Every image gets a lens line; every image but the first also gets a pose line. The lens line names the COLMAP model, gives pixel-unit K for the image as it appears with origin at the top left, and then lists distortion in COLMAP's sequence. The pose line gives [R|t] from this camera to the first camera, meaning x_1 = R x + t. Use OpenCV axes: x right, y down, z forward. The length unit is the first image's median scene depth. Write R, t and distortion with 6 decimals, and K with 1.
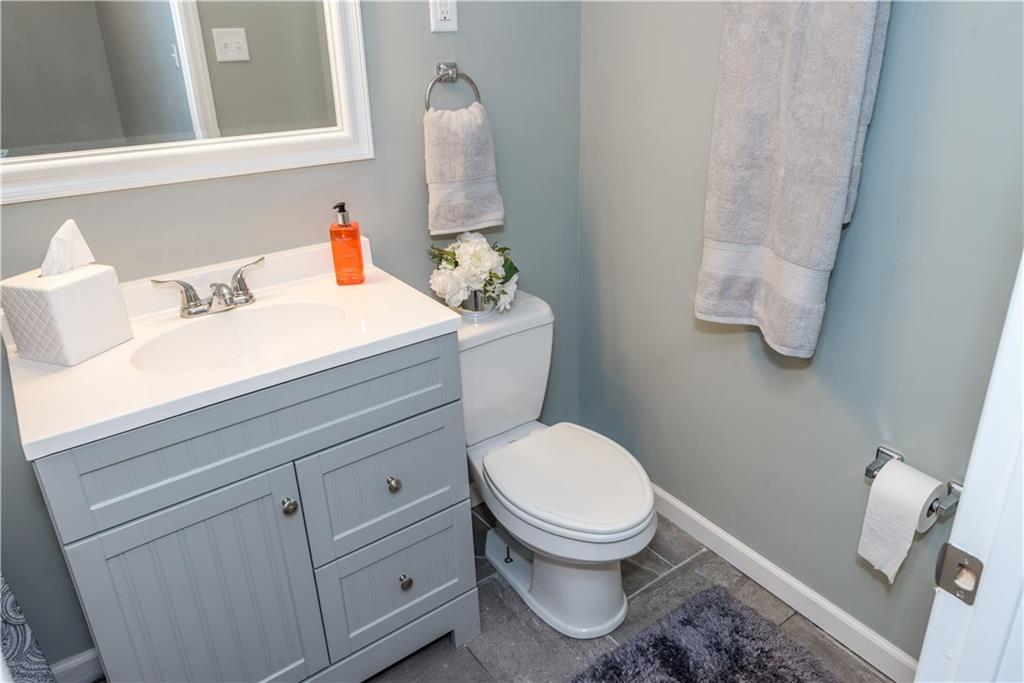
lens RADIAL K [[737.4, 0, 515.8], [0, 737.4, 313.4], [0, 0, 1]] dist [0.055821, -0.049711]
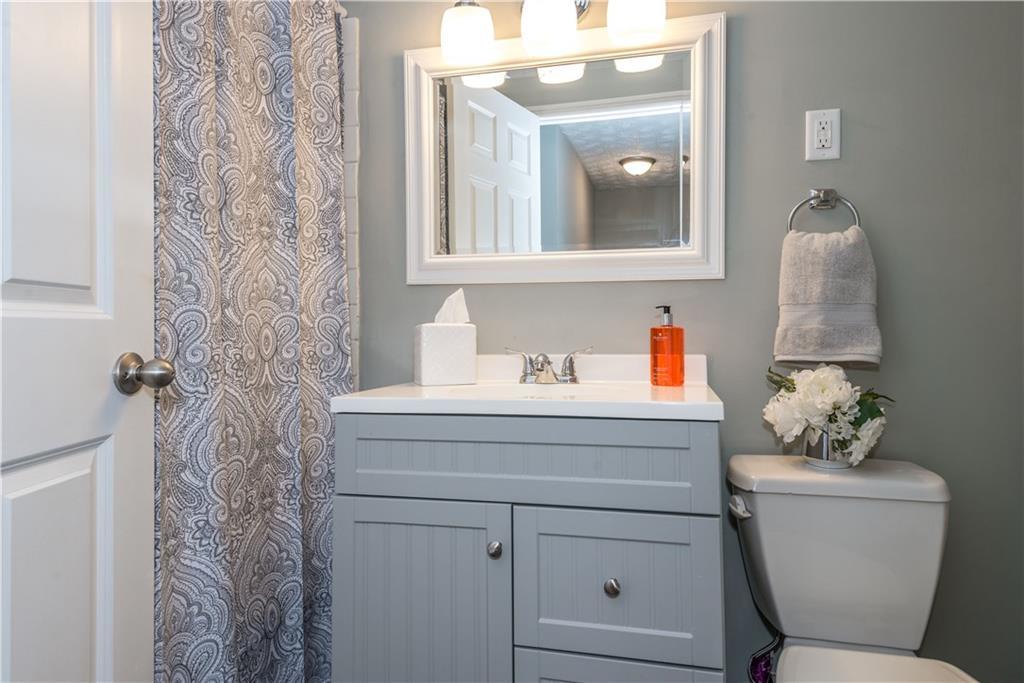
lens RADIAL K [[569.3, 0, 508.1], [0, 569.3, 314.0], [0, 0, 1]] dist [0.023928, -0.000128]
pose [[0.649810, 0.019355, -0.759850, 0.228554], [-0.307996, 0.920634, -0.239941, 0.123672], [0.694900, 0.389947, 0.604198, 0.361236]]
